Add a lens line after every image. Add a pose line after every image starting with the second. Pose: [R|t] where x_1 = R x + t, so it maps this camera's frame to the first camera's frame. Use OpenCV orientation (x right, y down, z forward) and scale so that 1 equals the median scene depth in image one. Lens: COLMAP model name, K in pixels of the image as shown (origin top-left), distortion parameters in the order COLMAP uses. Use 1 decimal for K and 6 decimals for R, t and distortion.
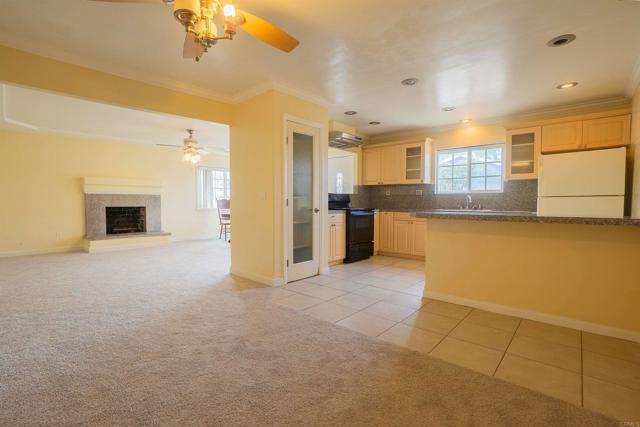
lens RADIAL K [[288.5, 0, 319.9], [0, 288.5, 211.7], [0, 0, 1]] dist [-0.023673, 0.002254]
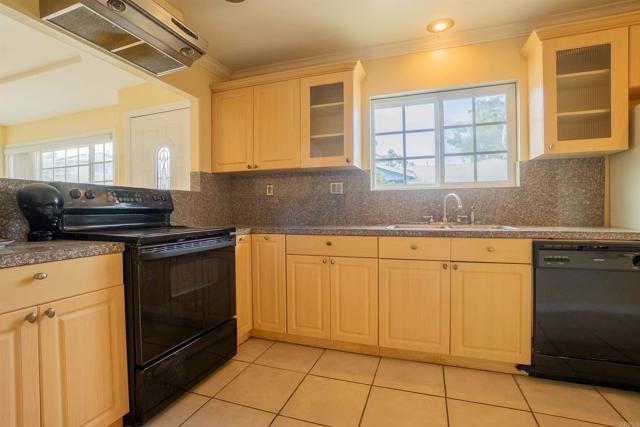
lens RADIAL K [[306.7, 0, 319.6], [0, 306.7, 213.5], [0, 0, 1]] dist [-0.030620, 0.002235]
pose [[0.923061, -0.015814, 0.384329, 0.140422], [0.024060, 0.999572, -0.016655, -0.020728], [-0.383901, 0.024620, 0.923046, 0.606245]]
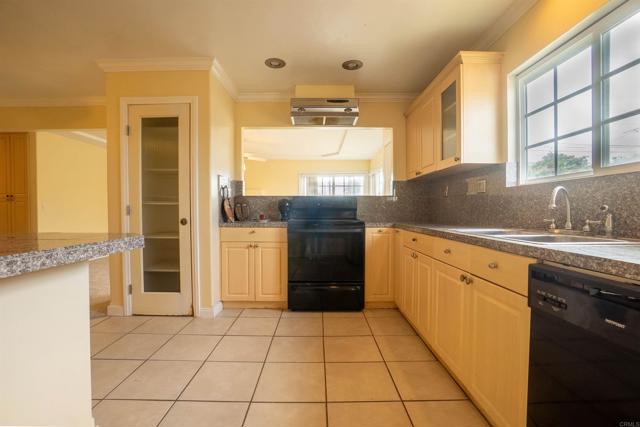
lens RADIAL K [[288.5, 0, 321.1], [0, 288.5, 212.1], [0, 0, 1]] dist [-0.023673, 0.002254]
pose [[0.674107, 0.003058, -0.738628, 0.541098], [-0.023289, 0.999582, -0.017116, -0.017845], [0.738267, 0.028740, 0.673896, 0.586103]]
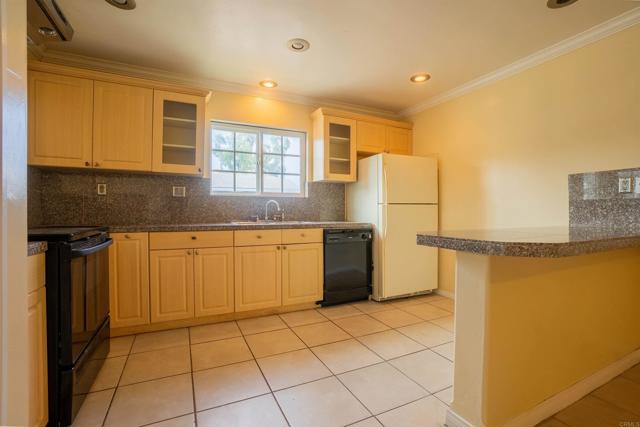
lens RADIAL K [[288.5, 0, 309.3], [0, 288.5, 213.3], [0, 0, 1]] dist [-0.023673, 0.002254]
pose [[0.405959, -0.006008, 0.913872, -0.044694], [0.028937, 0.999561, -0.006283, -0.018613], [-0.913433, 0.028995, 0.405955, 0.619820]]
